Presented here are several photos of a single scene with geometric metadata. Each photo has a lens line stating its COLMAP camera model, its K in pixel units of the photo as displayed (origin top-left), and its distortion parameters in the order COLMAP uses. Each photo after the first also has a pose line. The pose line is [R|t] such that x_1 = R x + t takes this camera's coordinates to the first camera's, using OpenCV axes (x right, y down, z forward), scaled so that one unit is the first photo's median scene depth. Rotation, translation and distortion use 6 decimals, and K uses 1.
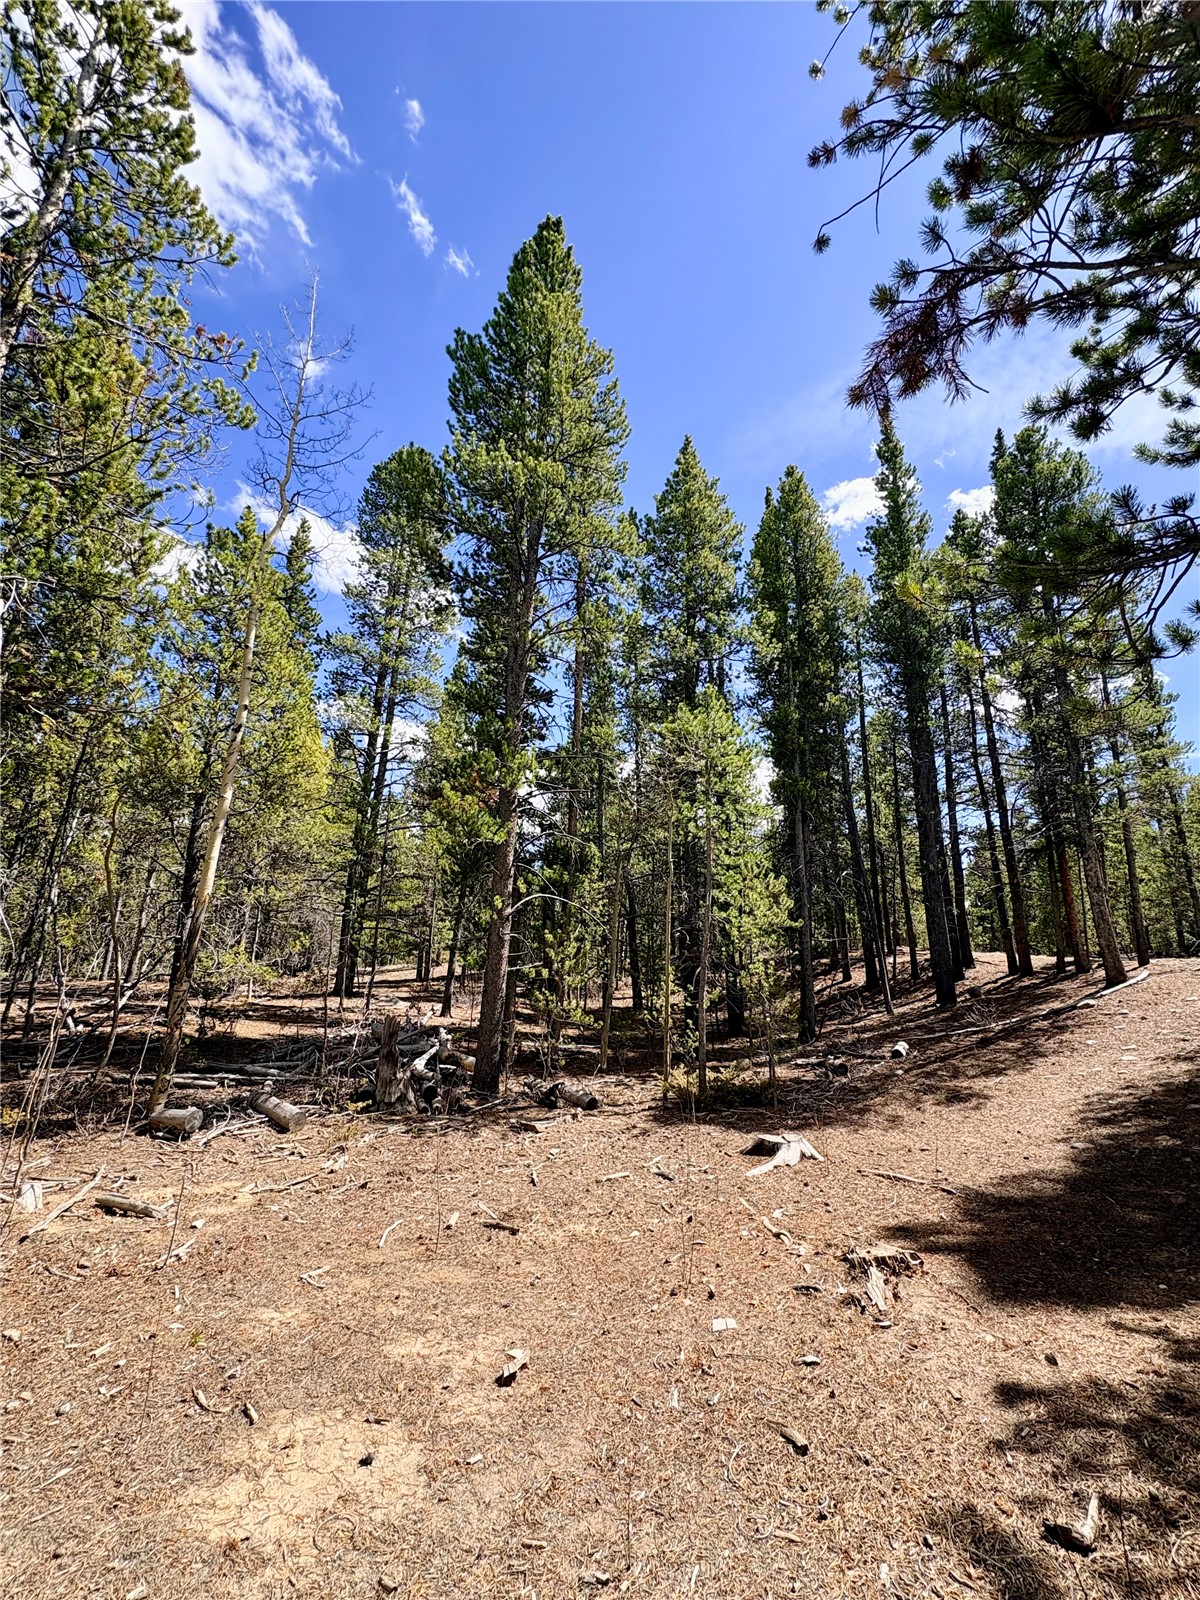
lens RADIAL K [[636.3, 0, 601.3], [0, 636.3, 804.8], [0, 0, 1]] dist [0.001967, 0.000611]
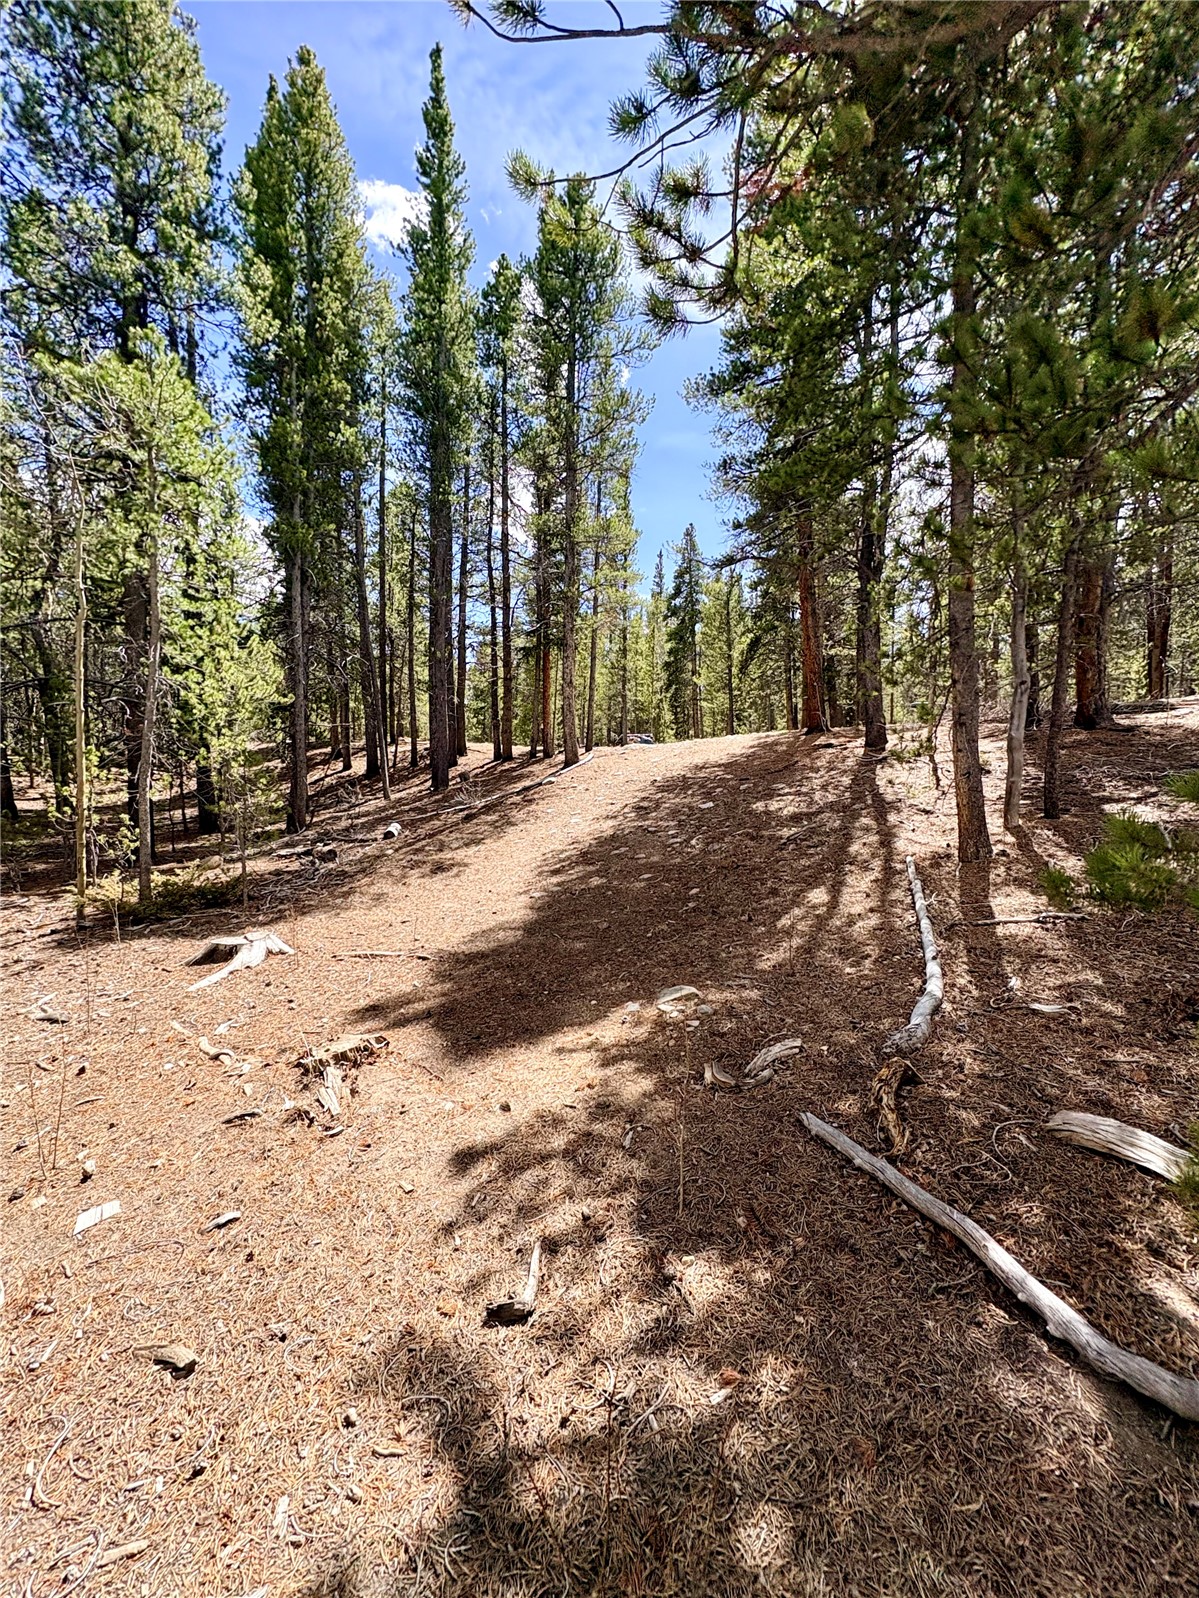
lens RADIAL K [[635.5, 0, 595.7], [0, 635.5, 802.3], [0, 0, 1]] dist [0.001967, 0.000611]
pose [[0.751598, -0.047797, 0.657887, 0.063782], [-0.153589, 0.957276, 0.245016, 0.055951], [-0.641491, -0.285198, 0.712146, 0.115636]]
